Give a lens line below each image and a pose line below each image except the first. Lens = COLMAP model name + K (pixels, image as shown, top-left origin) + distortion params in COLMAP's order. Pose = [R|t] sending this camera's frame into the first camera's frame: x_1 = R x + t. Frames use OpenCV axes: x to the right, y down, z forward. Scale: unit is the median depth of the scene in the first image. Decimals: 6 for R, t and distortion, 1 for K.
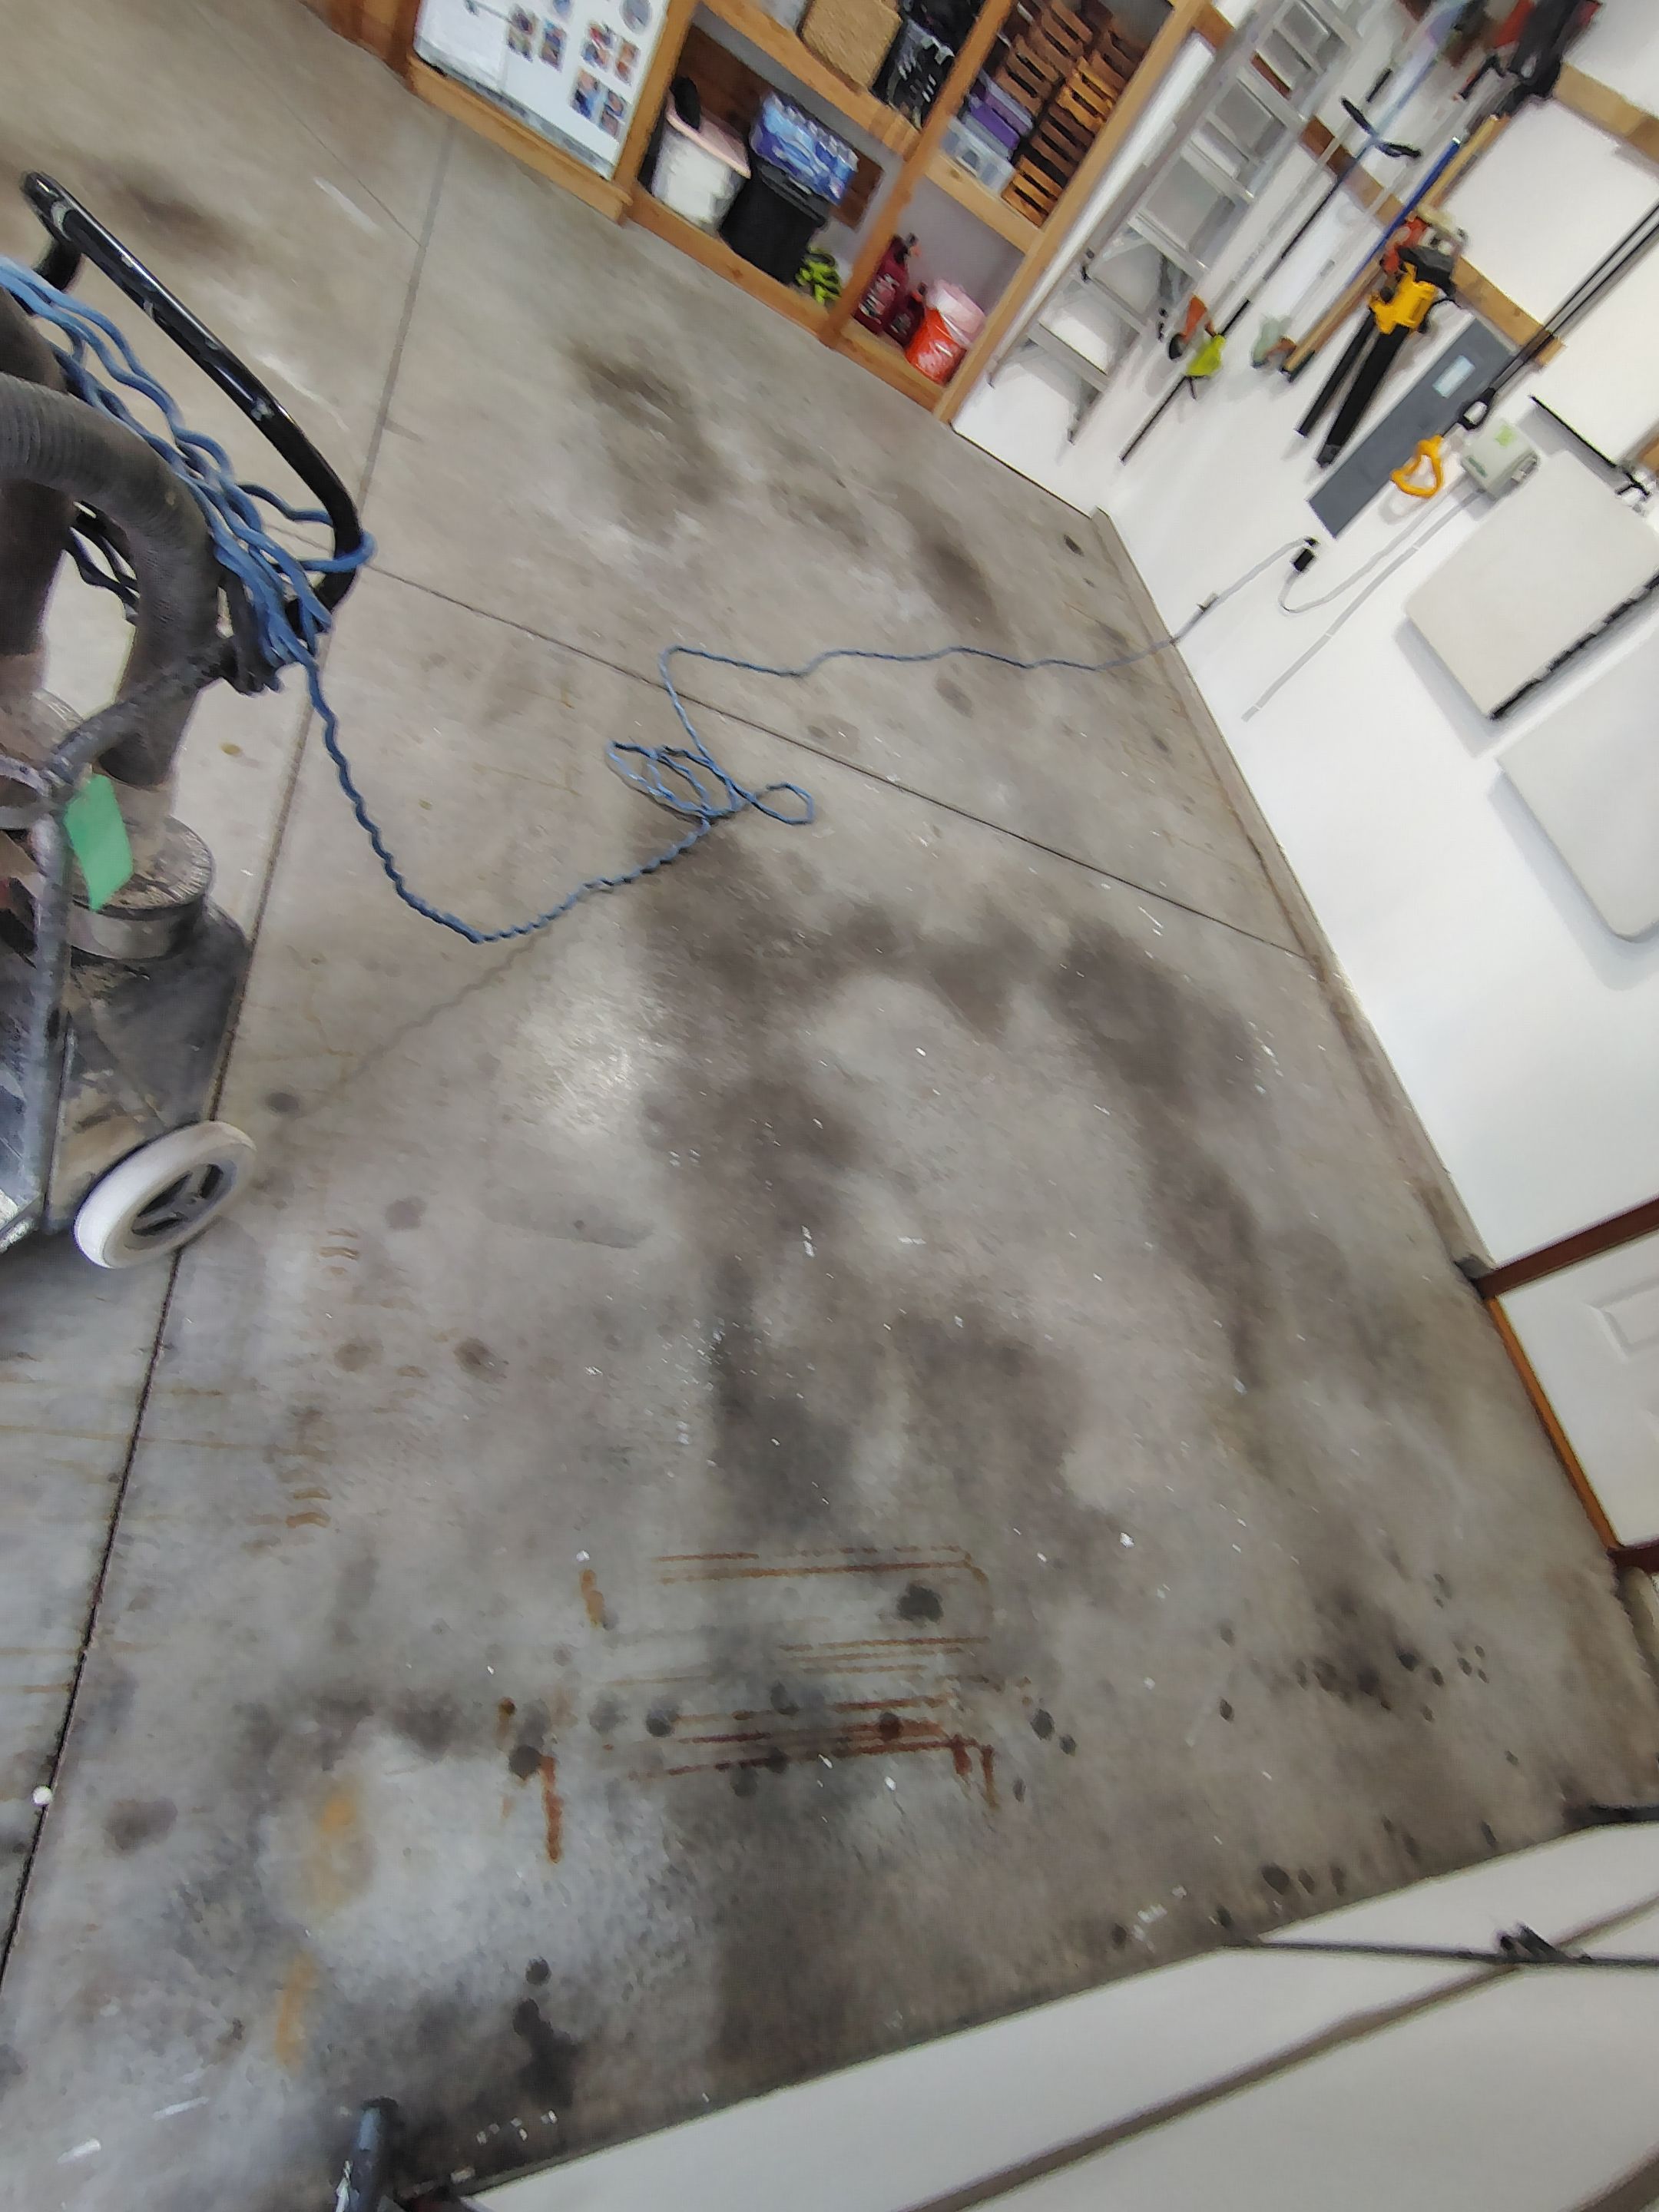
lens RADIAL K [[1025.2, 0, 822.6], [0, 1025.2, 1104.0], [0, 0, 1]] dist [-0.008703, 0.000542]
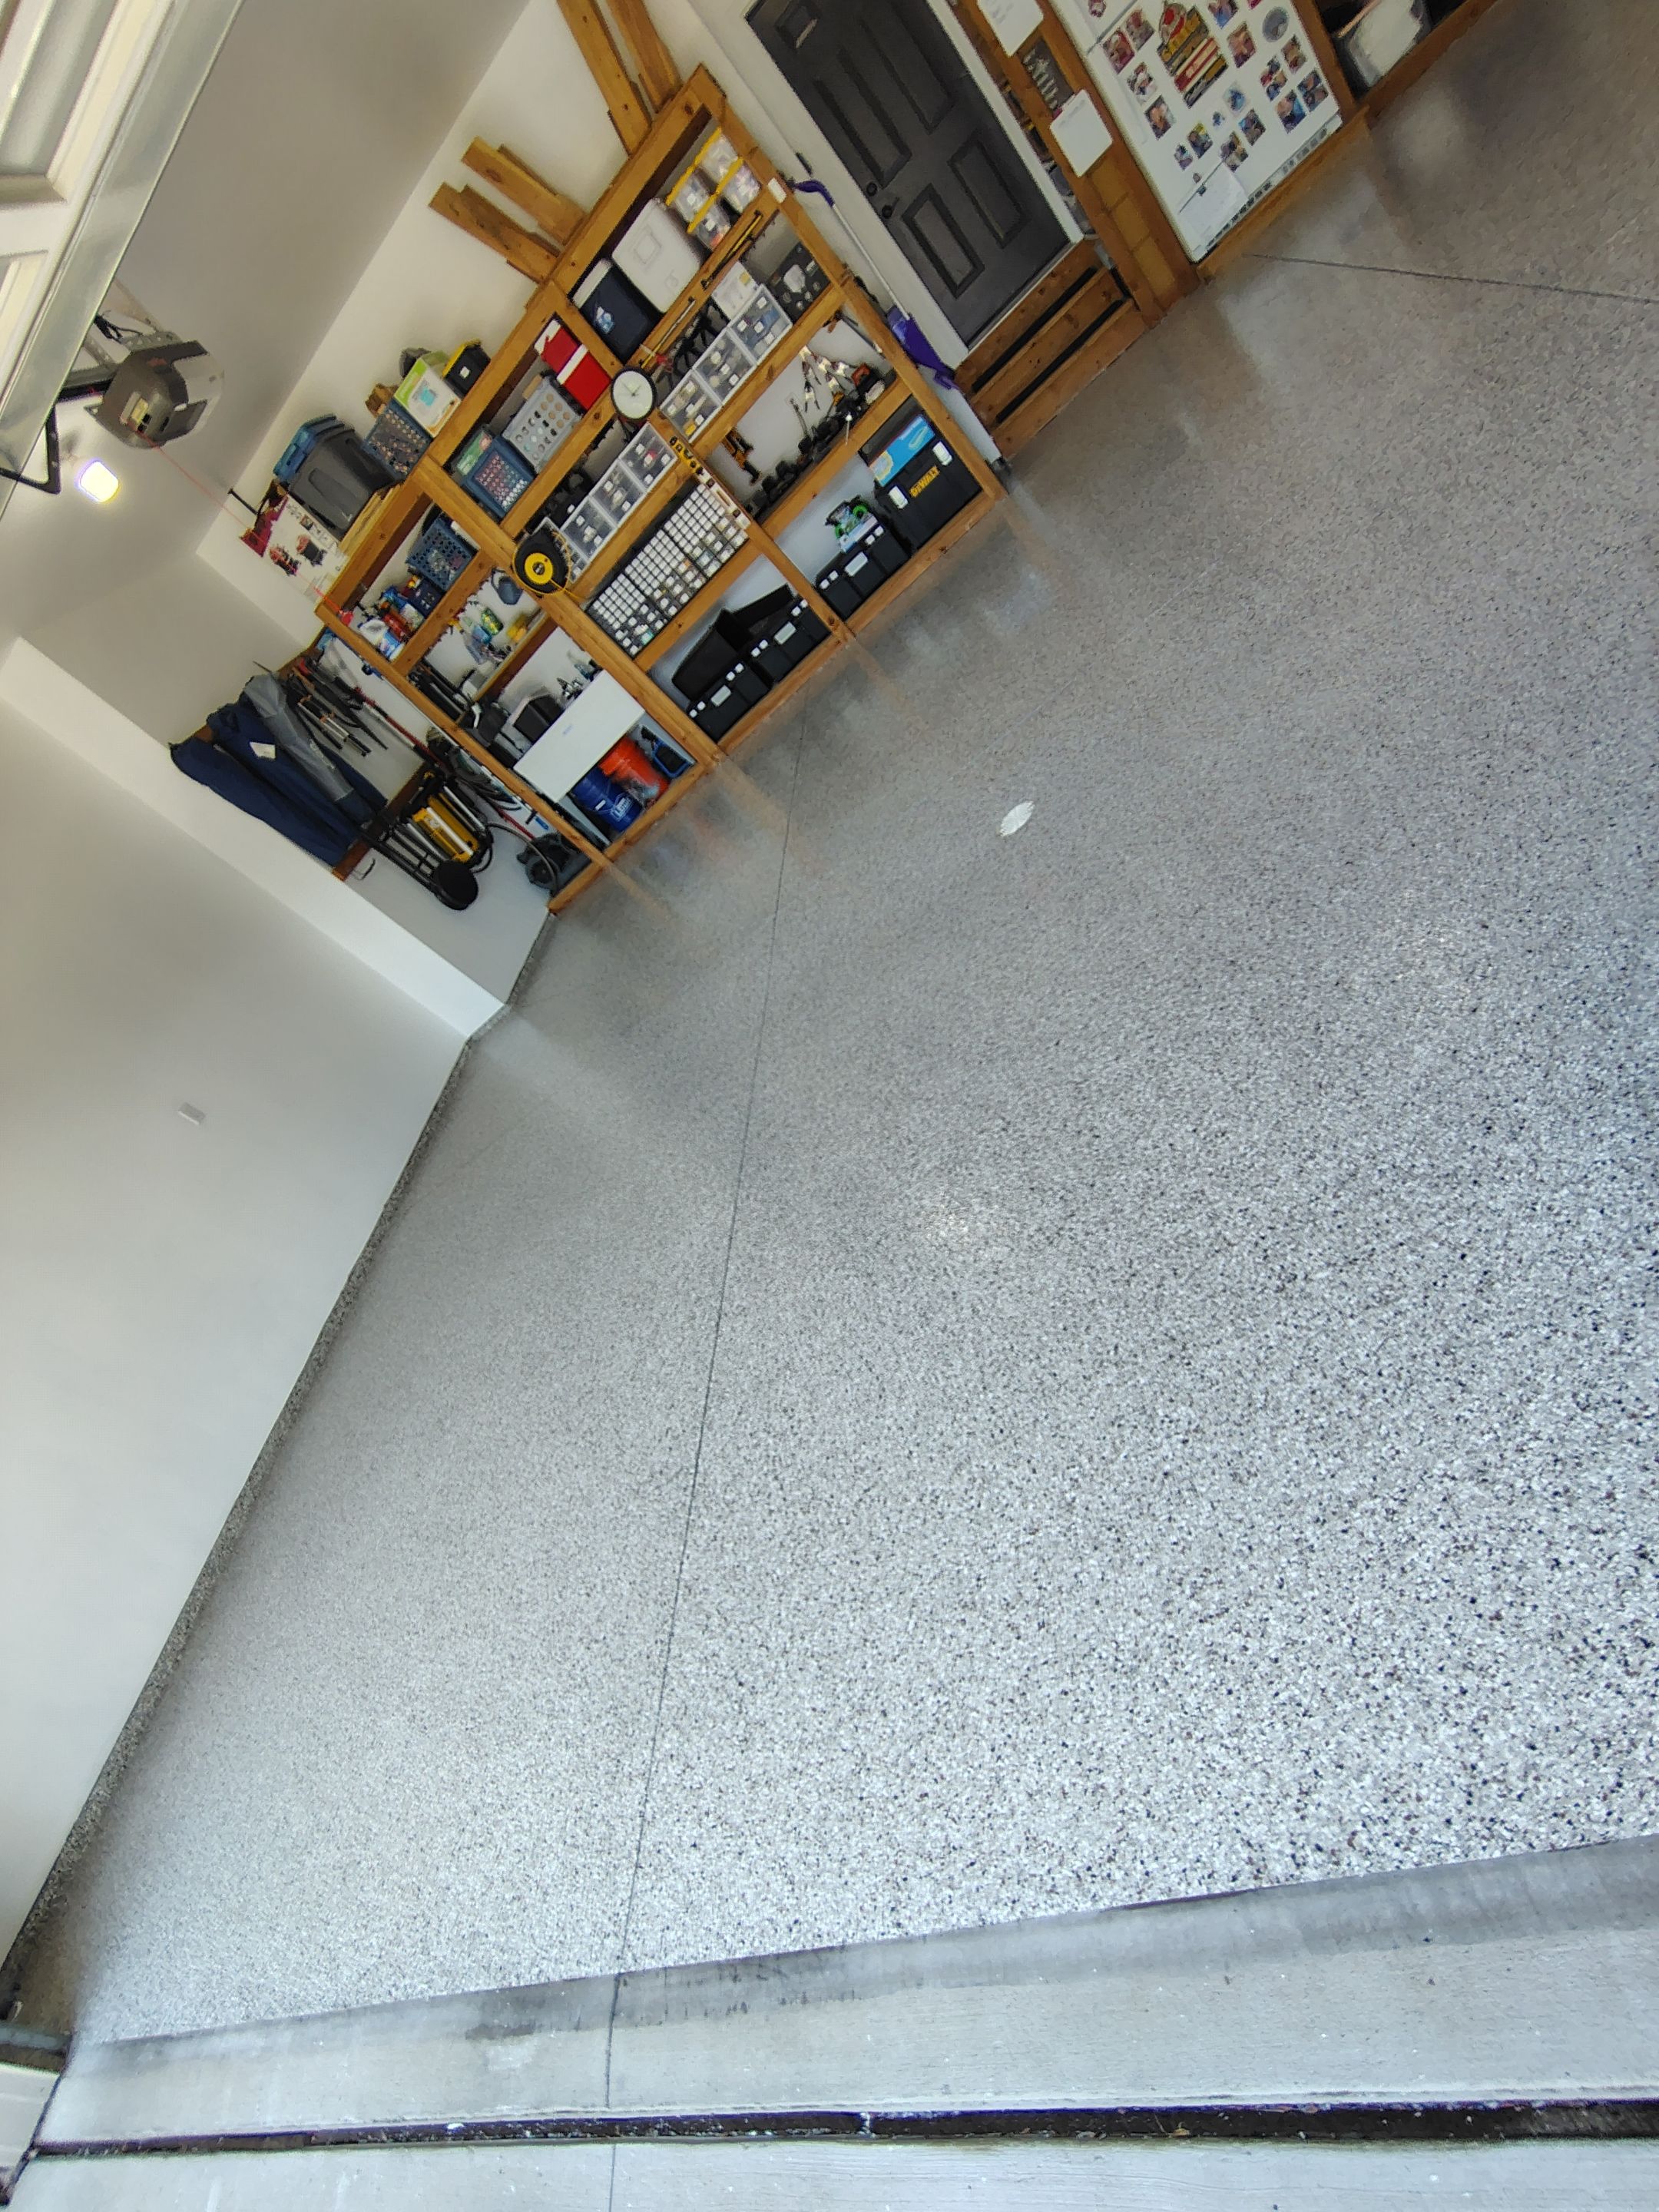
lens RADIAL K [[1025.2, 0, 816.8], [0, 1025.2, 1103.8], [0, 0, 1]] dist [-0.008703, 0.000542]
pose [[0.273793, -0.627278, -0.729081, -0.230571], [0.443892, 0.754897, -0.482794, 0.204831], [0.853227, -0.191448, 0.485129, -0.261965]]
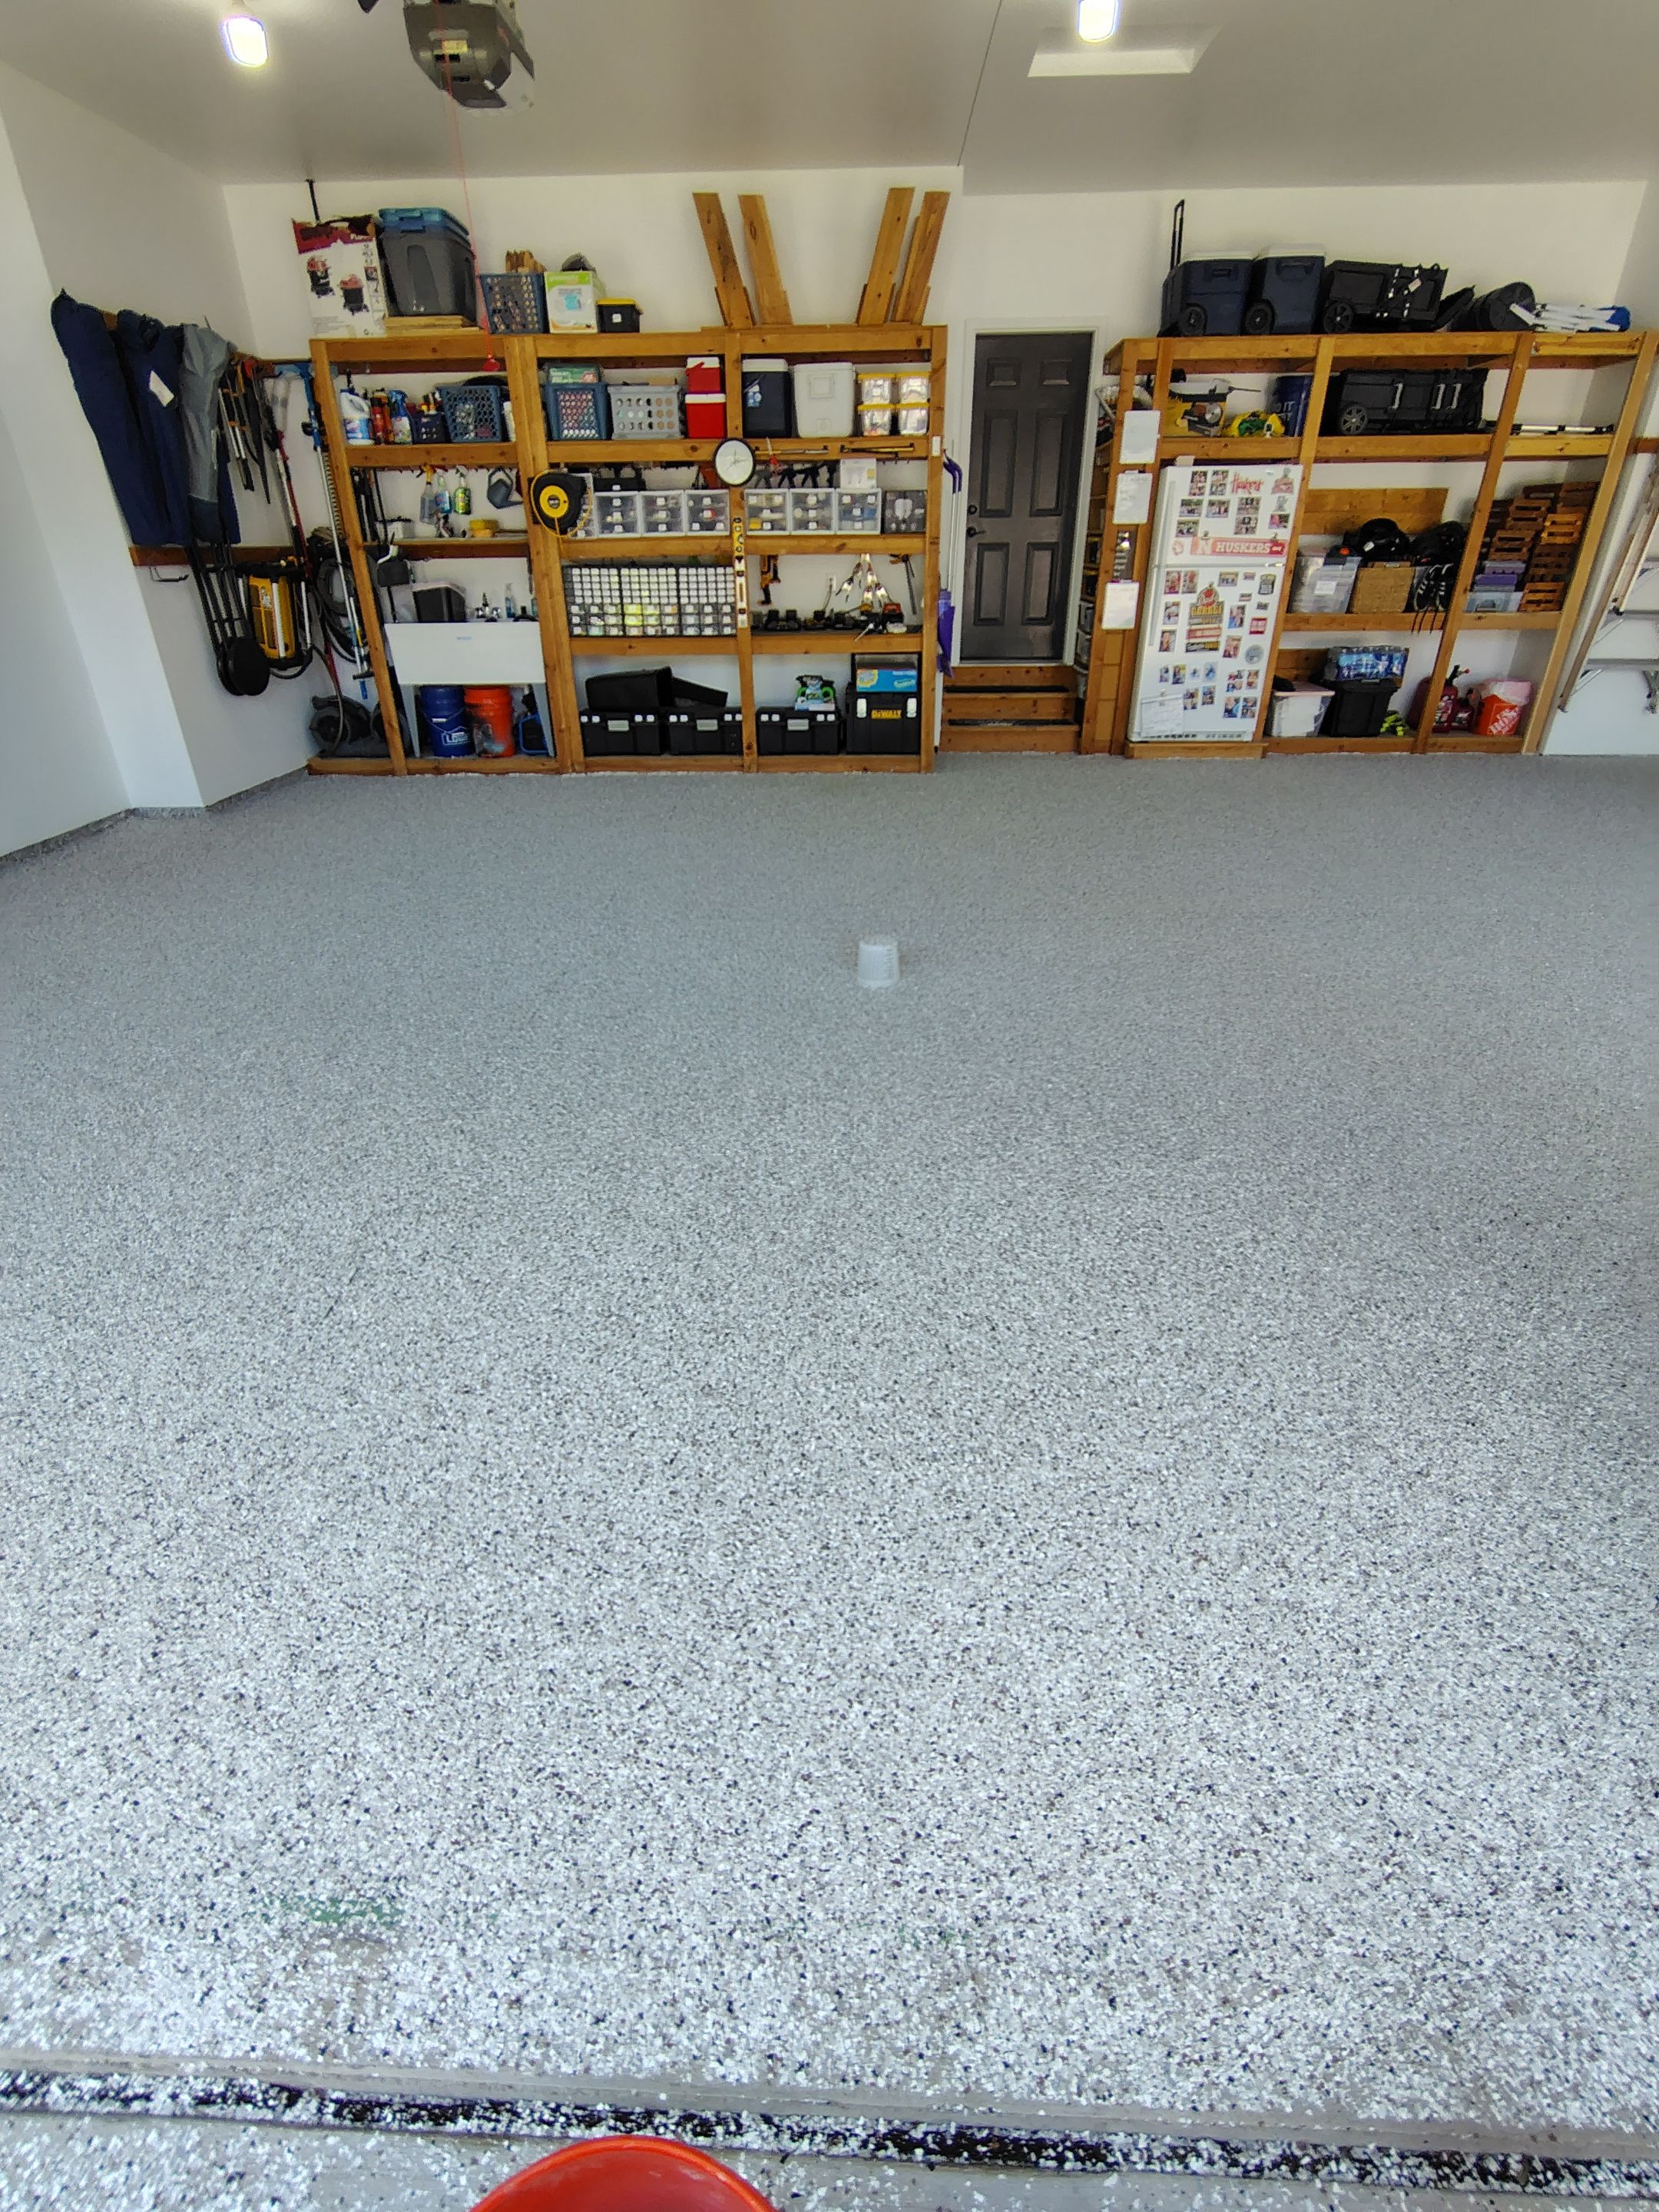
lens RADIAL K [[1025.2, 0, 820.0], [0, 1025.2, 1099.8], [0, 0, 1]] dist [-0.008703, 0.000542]
pose [[0.840482, -0.379680, -0.386566, -0.365534], [0.158011, 0.854172, -0.495402, 0.228963], [0.518288, 0.355295, 0.777909, -0.361456]]
